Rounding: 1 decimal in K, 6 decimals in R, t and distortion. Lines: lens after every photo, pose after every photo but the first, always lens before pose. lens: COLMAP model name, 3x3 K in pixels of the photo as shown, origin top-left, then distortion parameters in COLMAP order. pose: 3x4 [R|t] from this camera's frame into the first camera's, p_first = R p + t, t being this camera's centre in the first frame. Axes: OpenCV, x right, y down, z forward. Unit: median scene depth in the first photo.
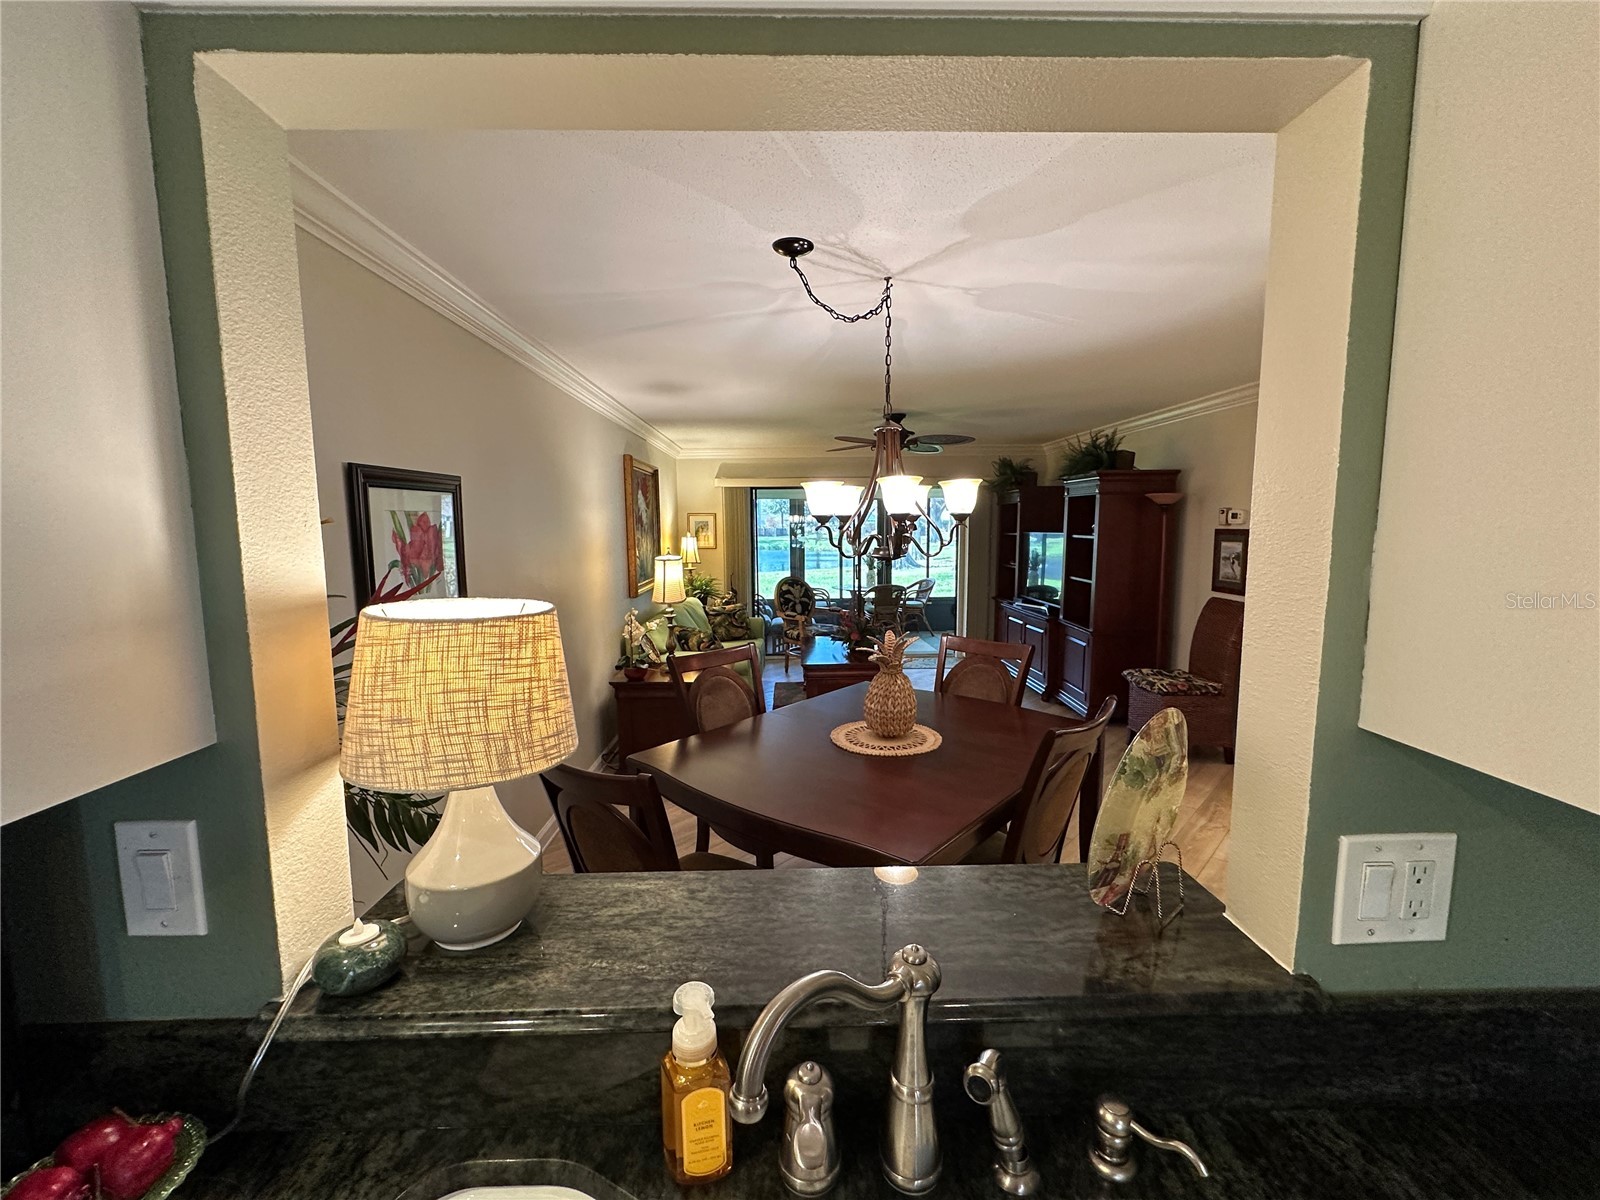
lens RADIAL K [[665.9, 0, 800.0], [0, 665.9, 600.0], [0, 0, 1]] dist [-0.001609, 0.000070]
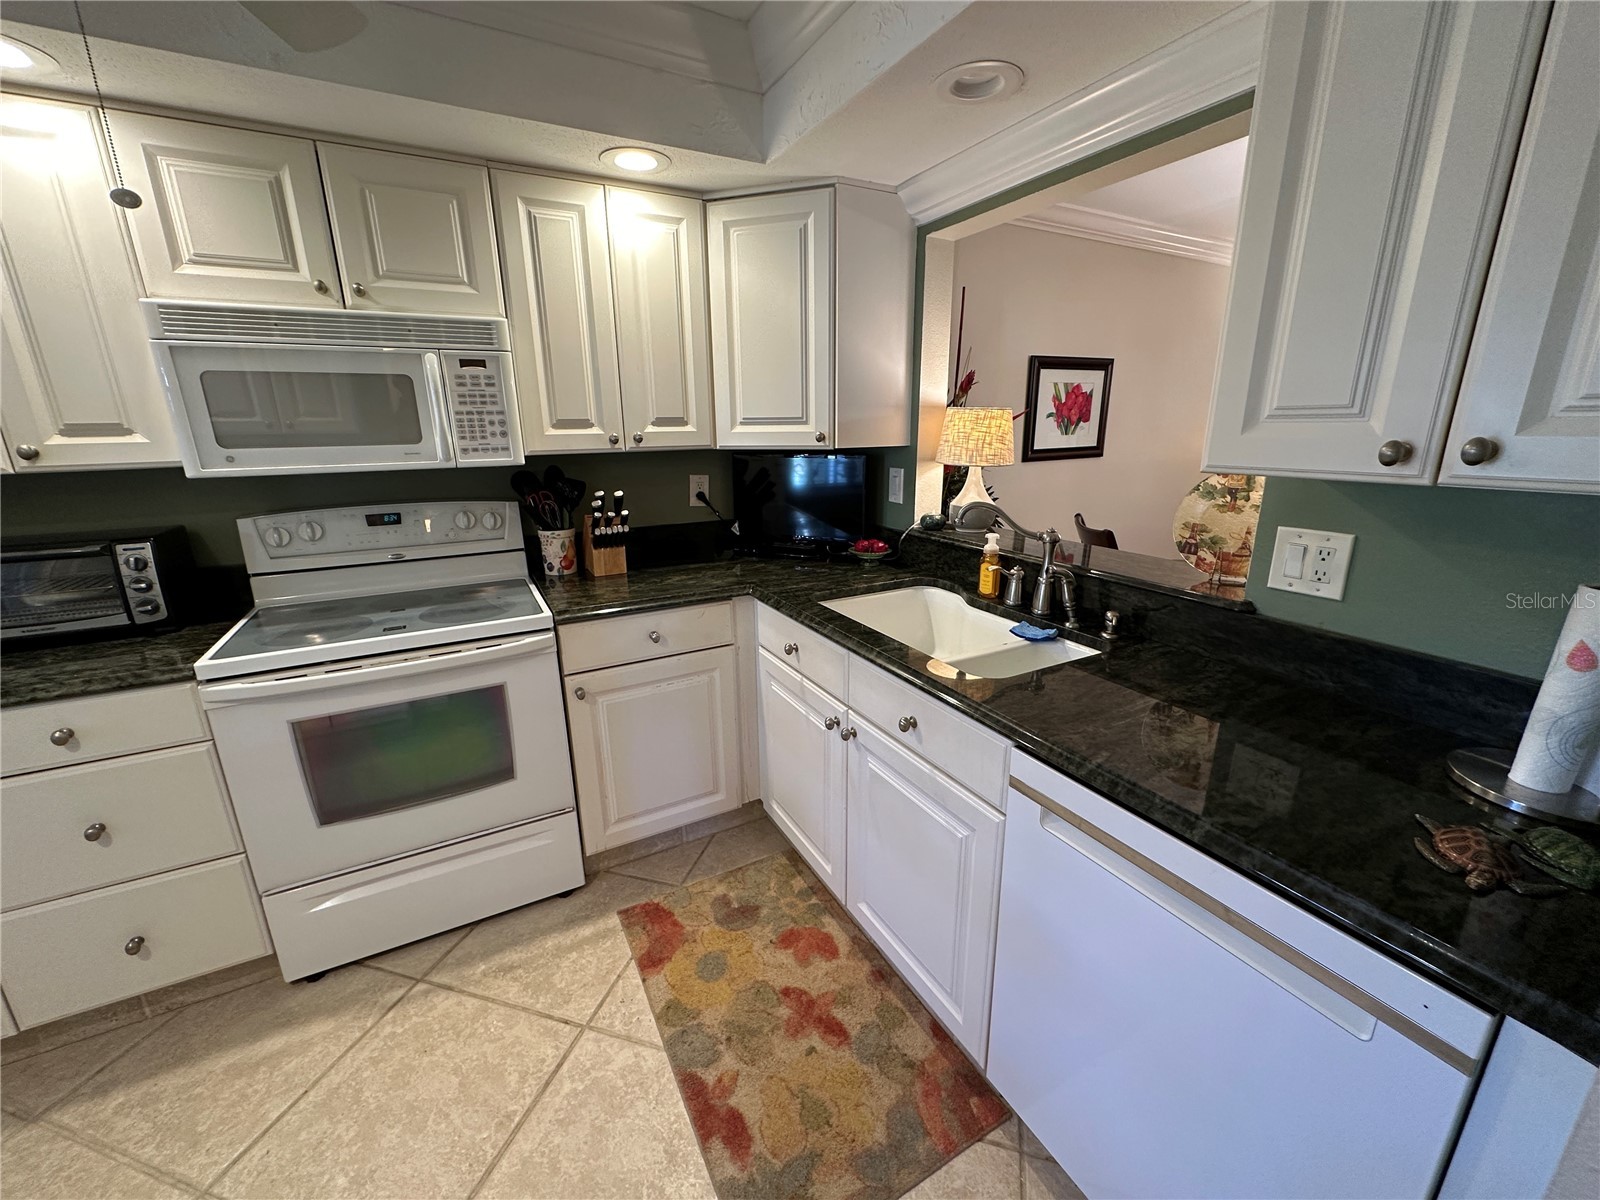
lens RADIAL K [[636.7, 0, 800.0], [0, 636.7, 600.0], [0, 0, 1]] dist [-0.001691, 0.000007]
pose [[0.456953, 0.244358, -0.855268, 0.608349], [-0.094909, 0.969431, 0.226267, 0.097192], [0.884413, -0.022221, 0.466176, -0.342129]]
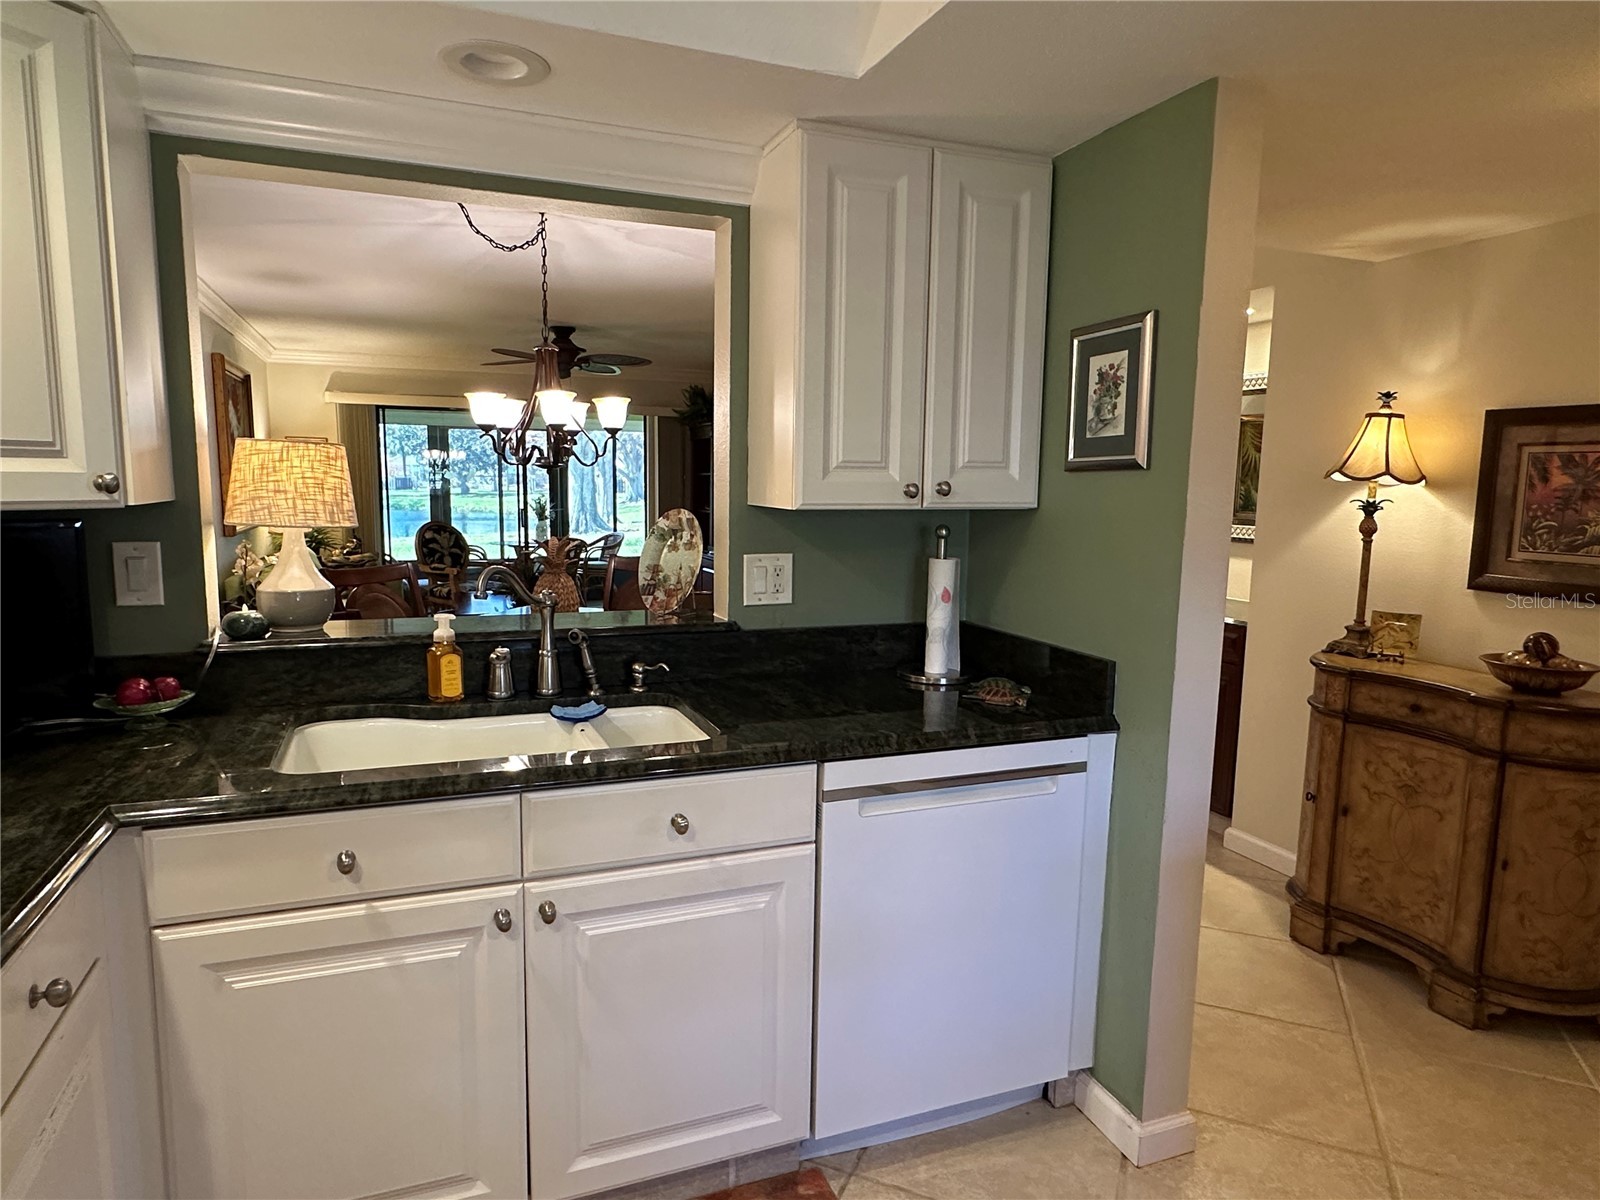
lens RADIAL K [[975.3, 0, 791.3], [0, 975.3, 613.9], [0, 0, 1]] dist [-0.001322, 0.002076]
pose [[0.938766, -0.024576, 0.343678, -0.058465], [0.016566, 0.999519, 0.026224, 0.162798], [-0.344157, -0.018925, 0.938721, -0.739552]]
